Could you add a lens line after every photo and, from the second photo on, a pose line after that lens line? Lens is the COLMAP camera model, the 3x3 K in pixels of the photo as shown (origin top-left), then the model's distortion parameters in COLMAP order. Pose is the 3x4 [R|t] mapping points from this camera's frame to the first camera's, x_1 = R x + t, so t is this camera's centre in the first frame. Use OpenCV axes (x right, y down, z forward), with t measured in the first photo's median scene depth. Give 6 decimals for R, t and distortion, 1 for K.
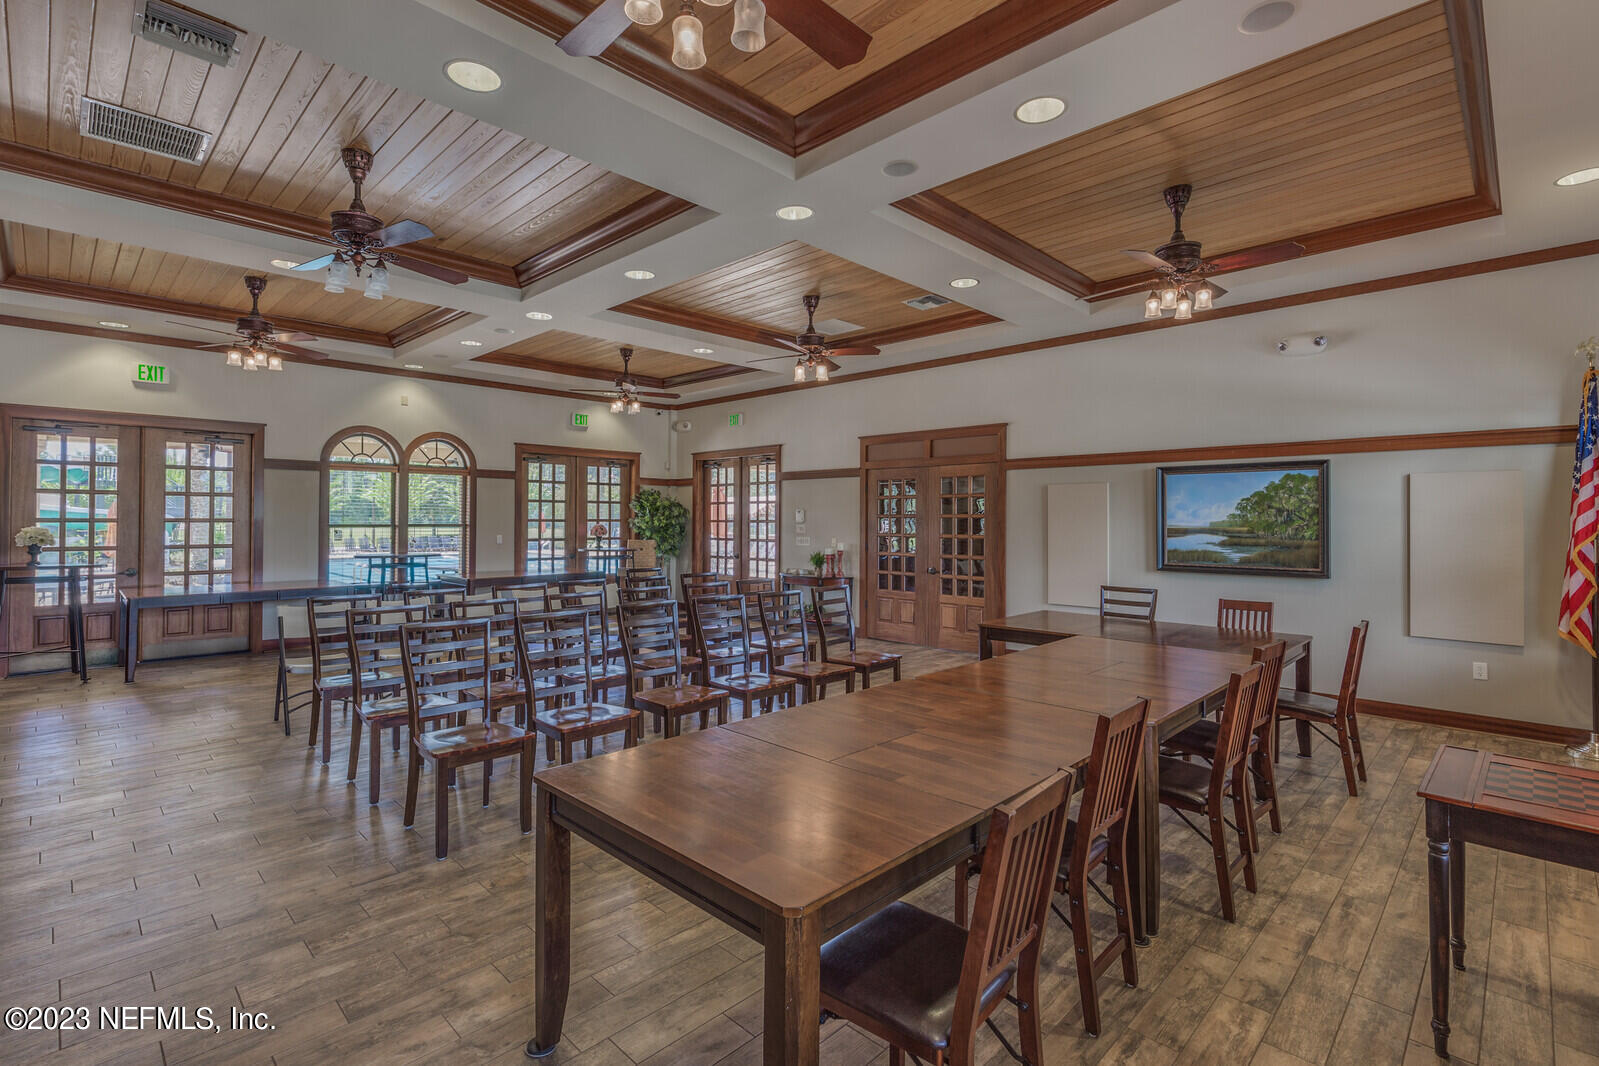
lens RADIAL K [[745.8, 0, 794.1], [0, 745.8, 517.3], [0, 0, 1]] dist [-0.013265, -0.000294]
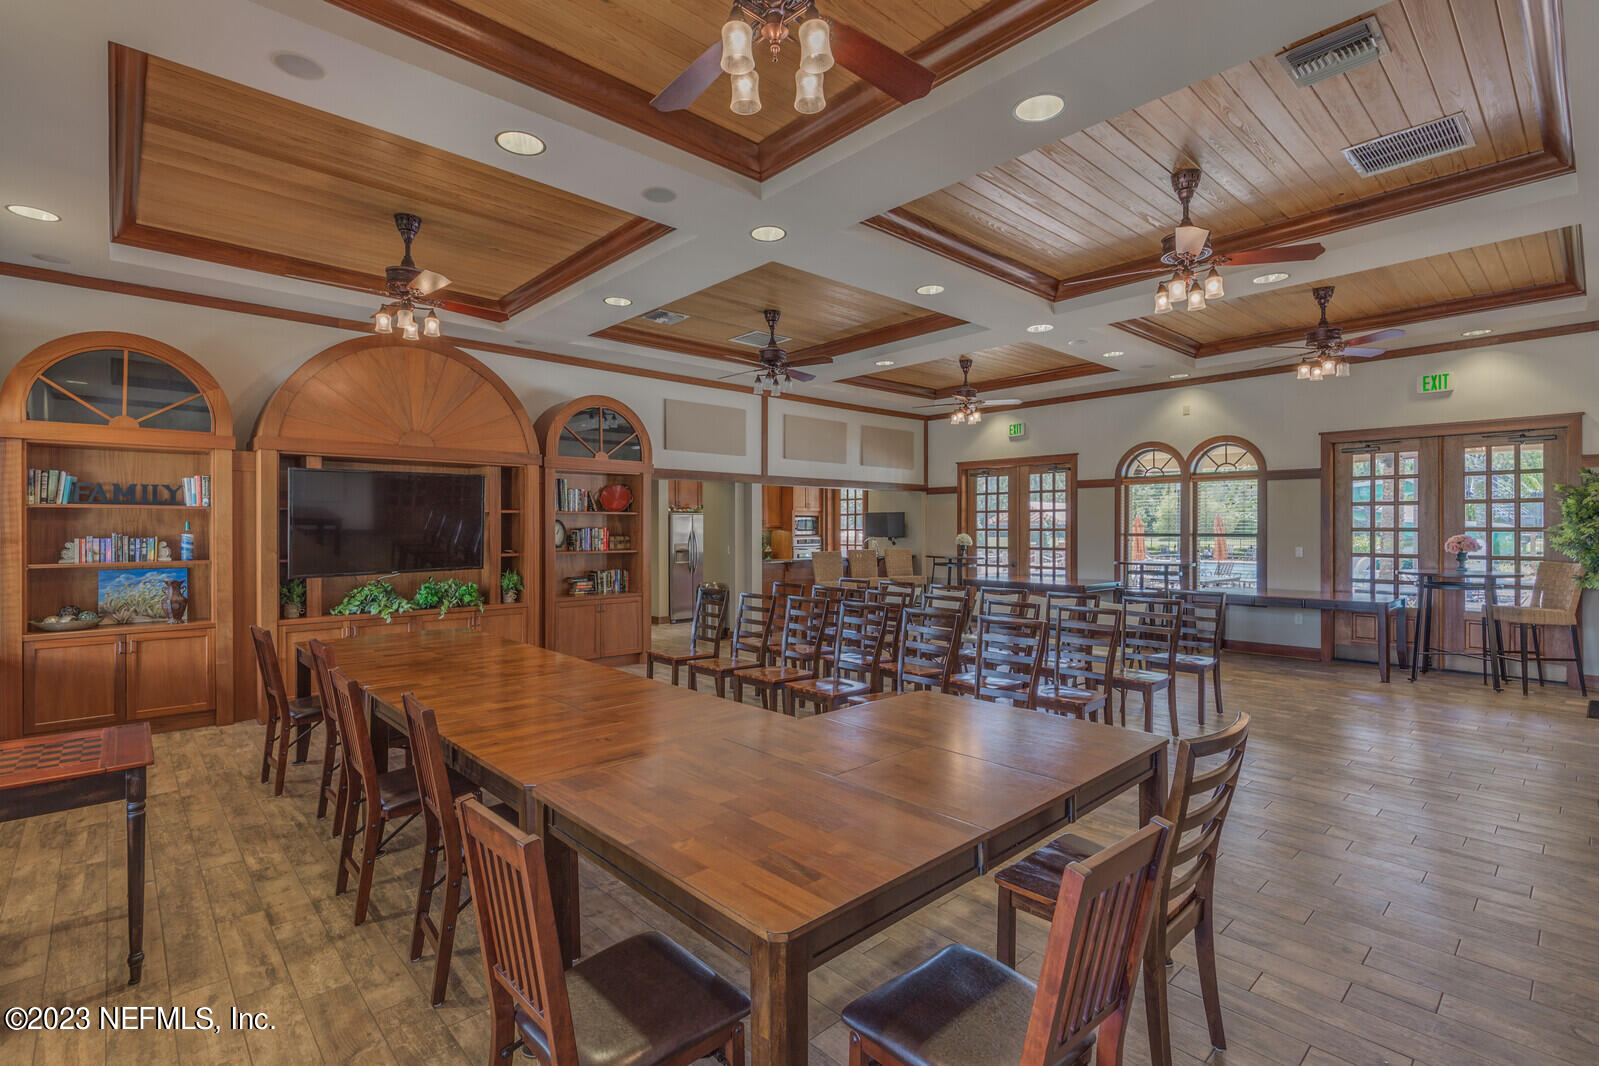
lens RADIAL K [[745.8, 0, 794.1], [0, 745.8, 535.4], [0, 0, 1]] dist [-0.013265, -0.000294]
pose [[-0.045353, 0.005874, -0.998954, 0.466170], [0.006958, 0.999960, 0.005564, 0.002333], [0.998947, -0.006698, -0.045392, 0.486550]]
